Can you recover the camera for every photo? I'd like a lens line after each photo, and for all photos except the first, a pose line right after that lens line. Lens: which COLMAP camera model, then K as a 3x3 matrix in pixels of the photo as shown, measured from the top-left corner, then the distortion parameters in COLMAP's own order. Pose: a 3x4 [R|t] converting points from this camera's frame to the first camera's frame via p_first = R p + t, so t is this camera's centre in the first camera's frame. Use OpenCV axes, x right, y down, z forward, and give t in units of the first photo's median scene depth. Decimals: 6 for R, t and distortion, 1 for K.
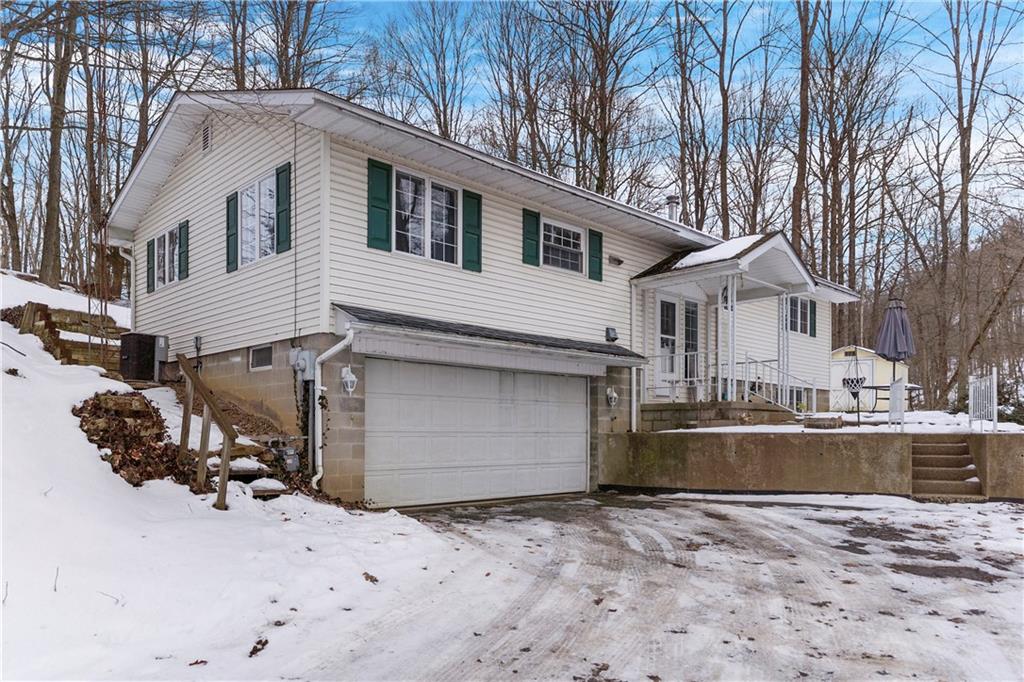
lens RADIAL K [[712.6, 0, 500.6], [0, 712.6, 426.9], [0, 0, 1]] dist [-0.008986, 0.011919]
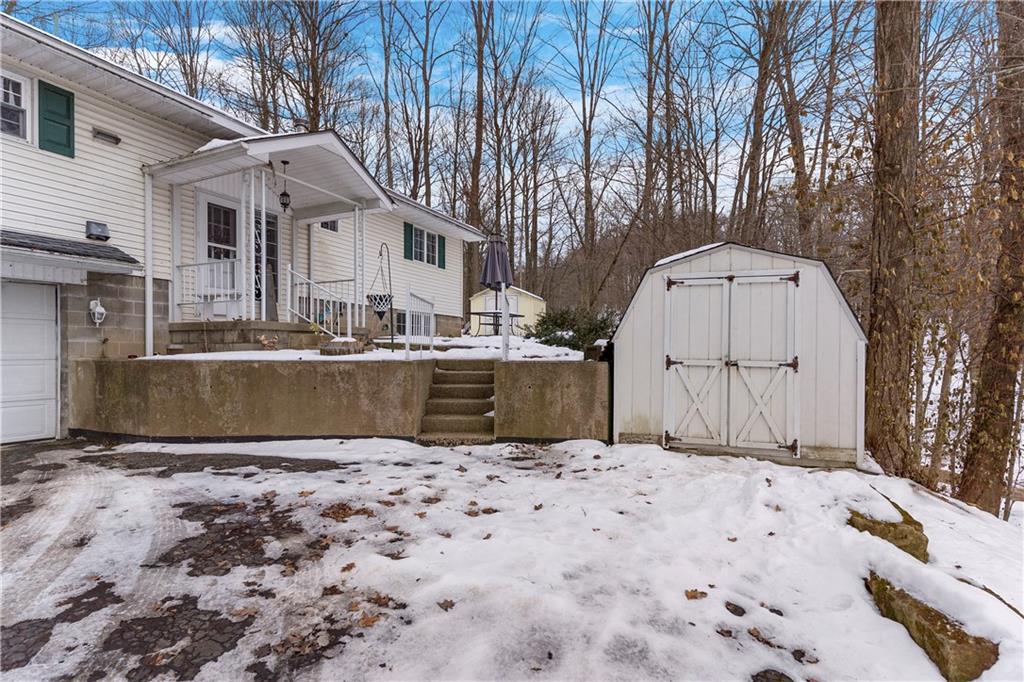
lens RADIAL K [[494.3, 0, 507.6], [0, 494.3, 342.5], [0, 0, 1]] dist [0.001300, 0.000055]
pose [[0.937608, 0.004877, 0.347659, 0.441676], [-0.002320, 0.999967, -0.007773, -0.007486], [-0.347685, 0.006481, 0.937589, 0.398764]]
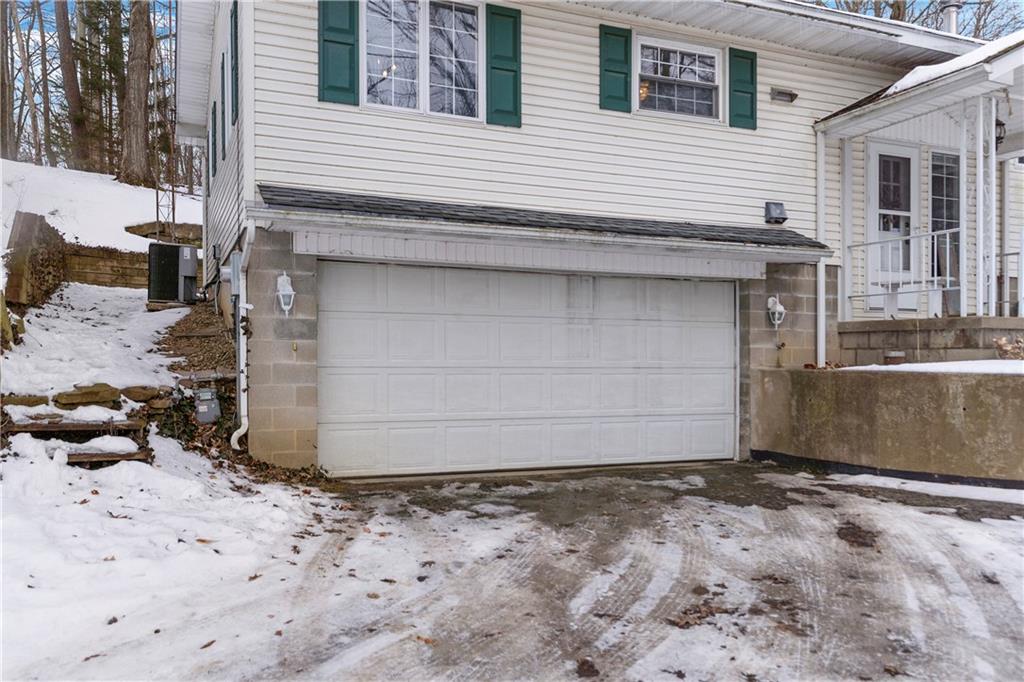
lens RADIAL K [[813.9, 0, 514.9], [0, 813.9, 349.7], [0, 0, 1]] dist [0.001230, -0.005442]
pose [[0.930542, 0.002985, -0.366172, 0.235479], [-0.002126, 0.999994, 0.002751, -0.011169], [0.366178, -0.001781, 0.930543, 0.279569]]
